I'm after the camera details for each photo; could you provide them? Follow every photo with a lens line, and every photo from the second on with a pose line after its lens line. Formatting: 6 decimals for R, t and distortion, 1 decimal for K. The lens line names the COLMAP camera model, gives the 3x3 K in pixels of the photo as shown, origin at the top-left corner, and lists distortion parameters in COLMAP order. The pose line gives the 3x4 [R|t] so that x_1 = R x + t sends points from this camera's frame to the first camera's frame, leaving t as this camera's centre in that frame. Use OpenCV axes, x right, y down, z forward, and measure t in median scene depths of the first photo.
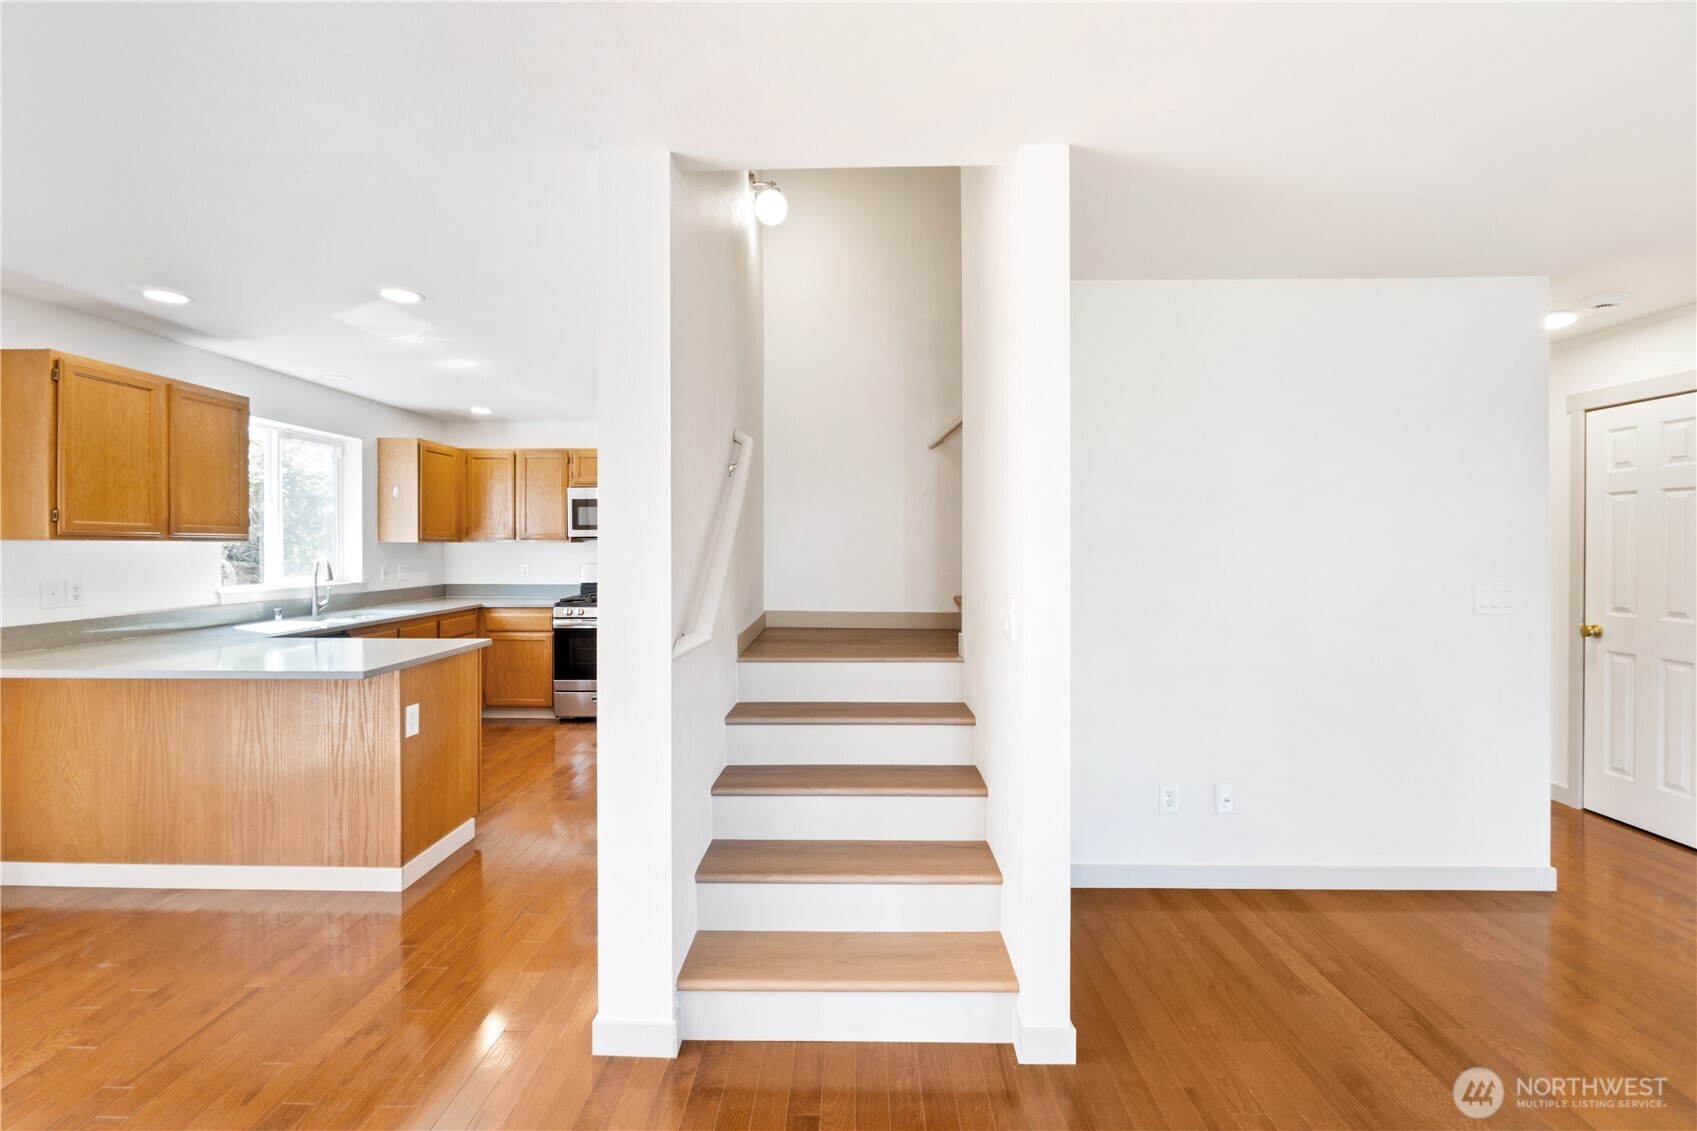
lens RADIAL K [[733.9, 0, 837.8], [0, 733.9, 548.0], [0, 0, 1]] dist [-0.003604, 0.000093]
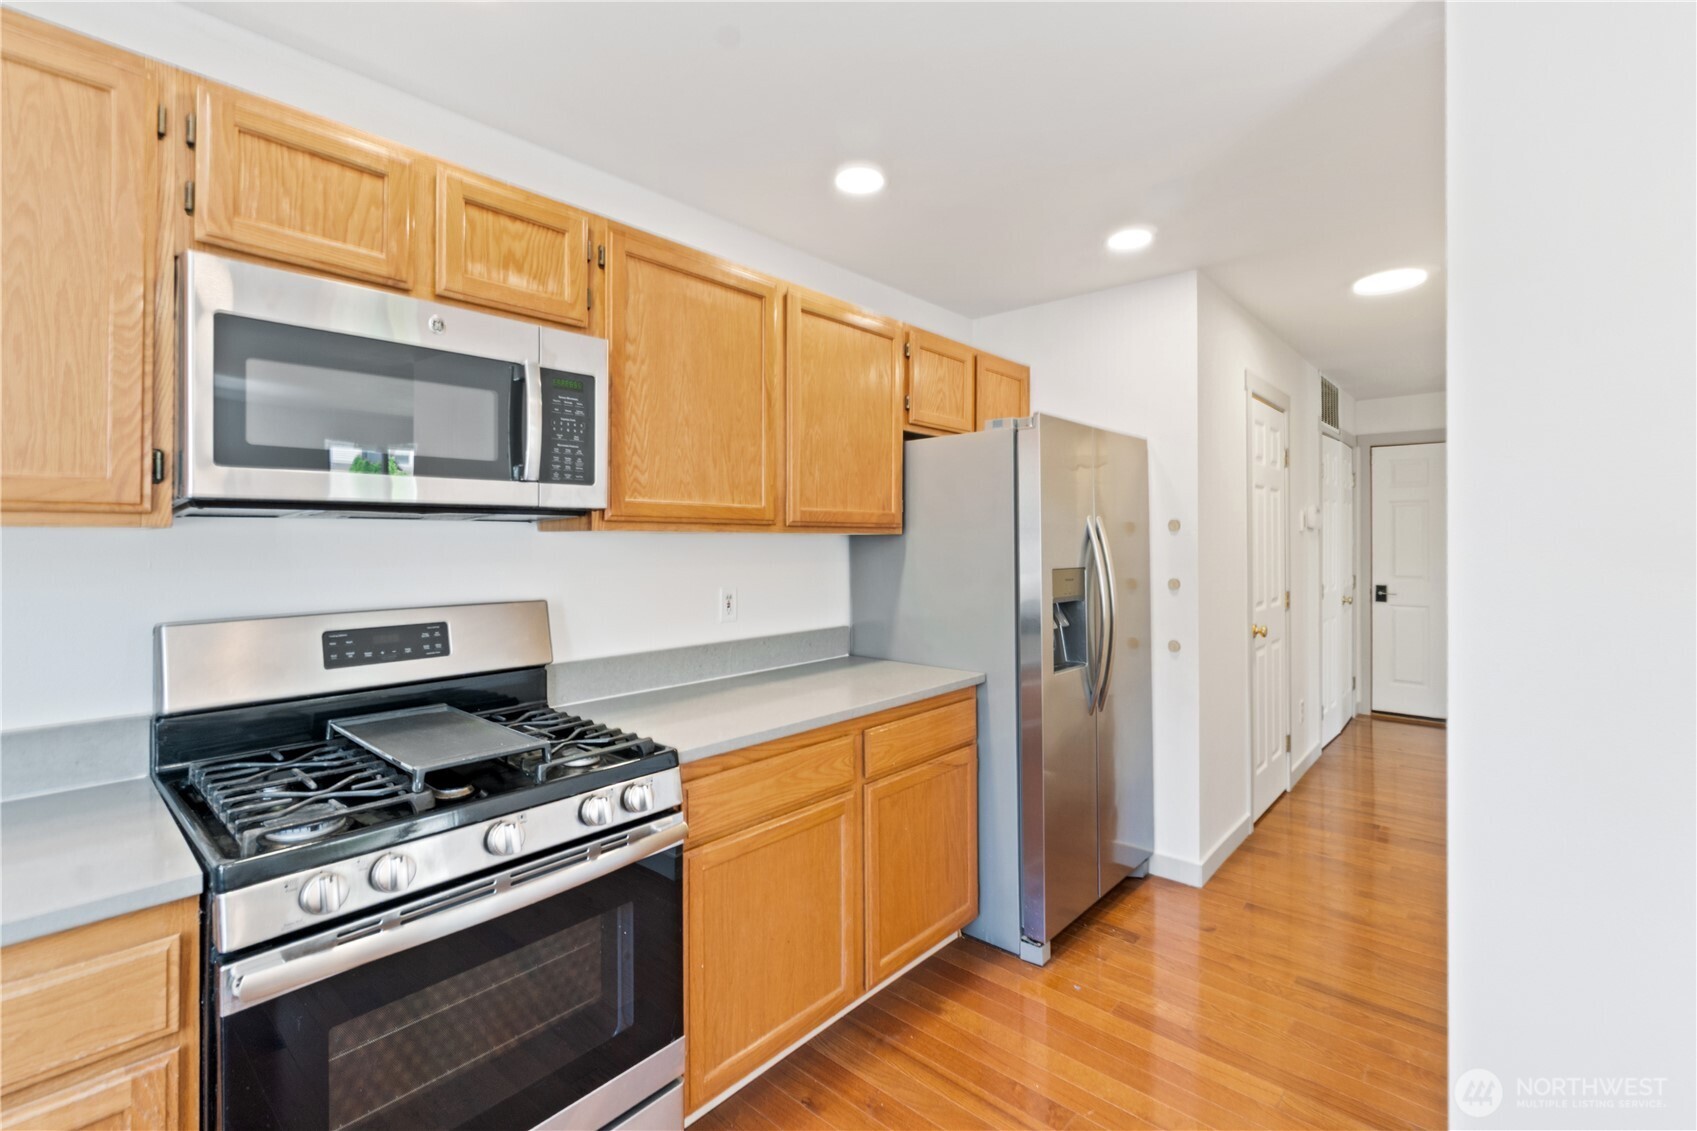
lens RADIAL K [[754.2, 0, 857.6], [0, 754.2, 538.0], [0, 0, 1]] dist [-0.000346, 0.000219]
pose [[0.647409, 0.001186, 0.762142, -0.530440], [0.003232, 0.999986, -0.004302, -0.004269], [-0.762136, 0.005248, 0.647396, 0.954386]]
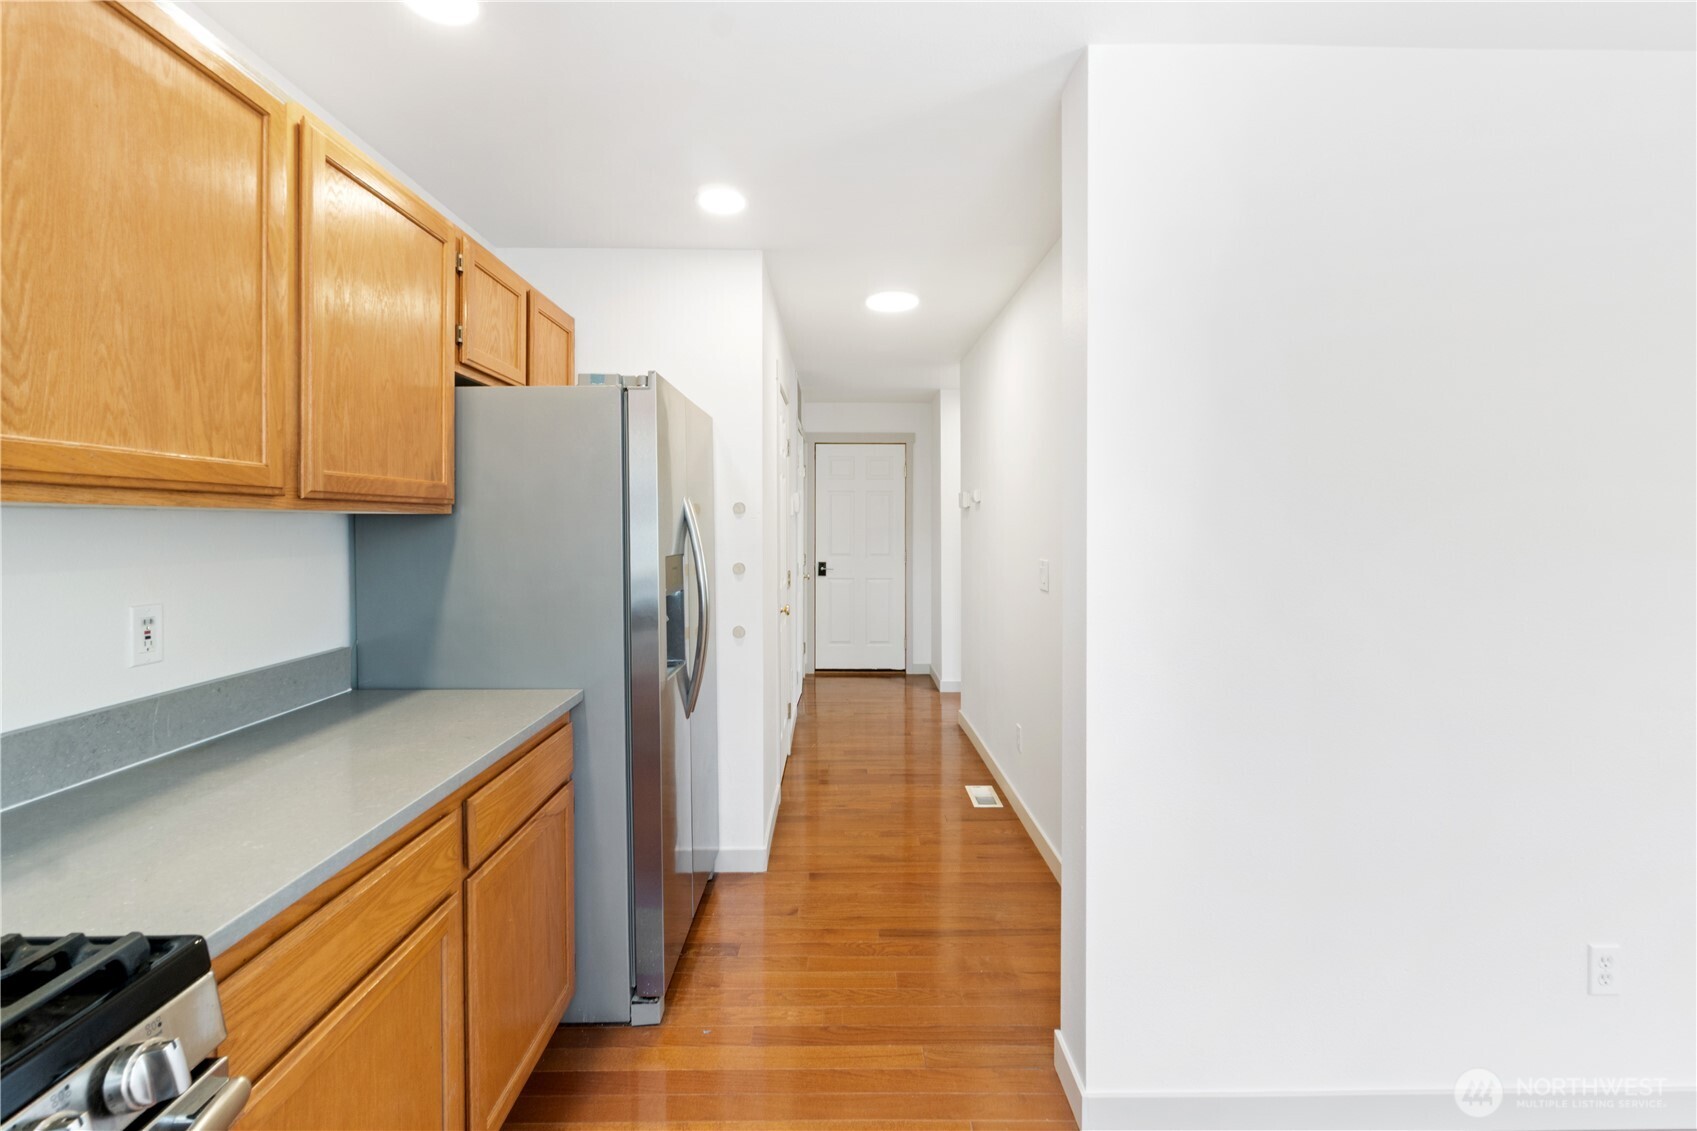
lens RADIAL K [[761.4, 0, 848.0], [0, 761.4, 525.7], [0, 0, 1]] dist [-0.002928, 0.000262]
pose [[-0.036571, -0.003519, 0.999325, -0.500068], [-0.000709, 0.999994, 0.003496, -0.004707], [-0.999331, -0.000581, -0.036573, 1.101455]]
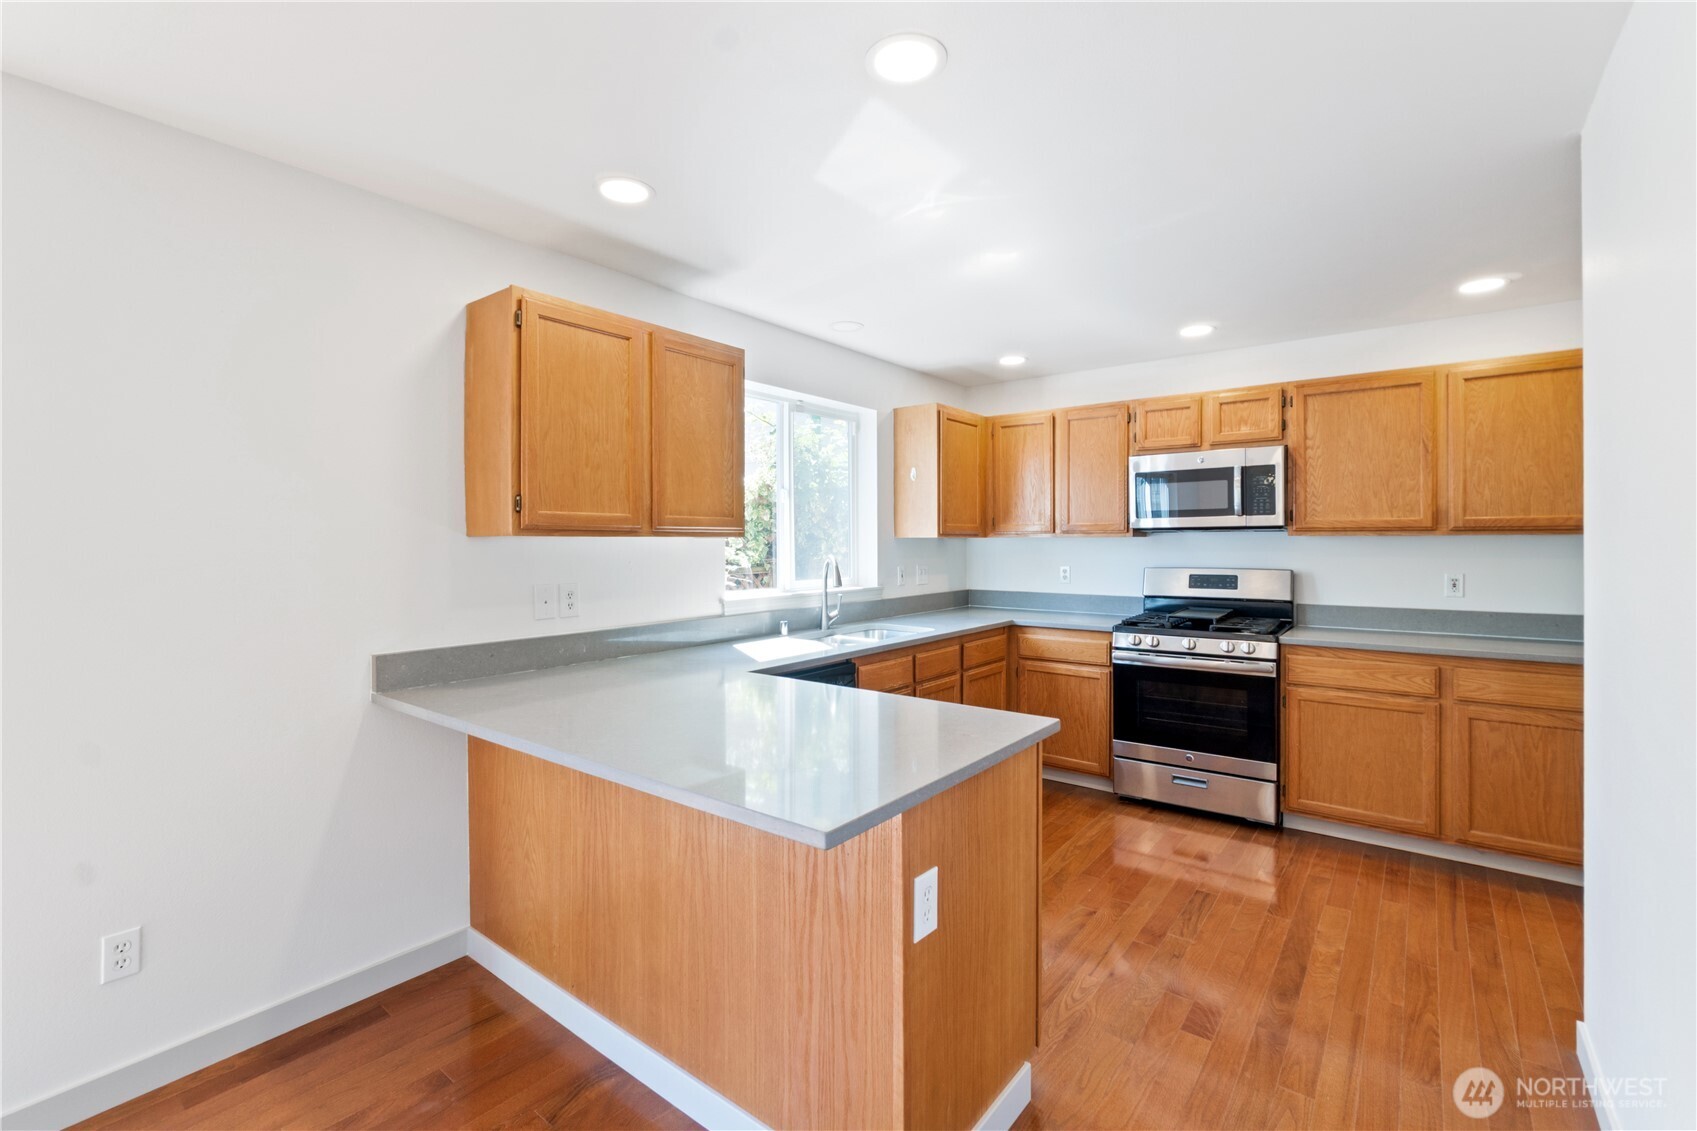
lens RADIAL K [[733.9, 0, 837.8], [0, 733.9, 548.0], [0, 0, 1]] dist [-0.003604, 0.000093]
pose [[0.792205, 0.003749, -0.610244, -0.214735], [0.000166, 0.999980, 0.006358, -0.001928], [0.610255, -0.005138, 0.792188, 0.376707]]
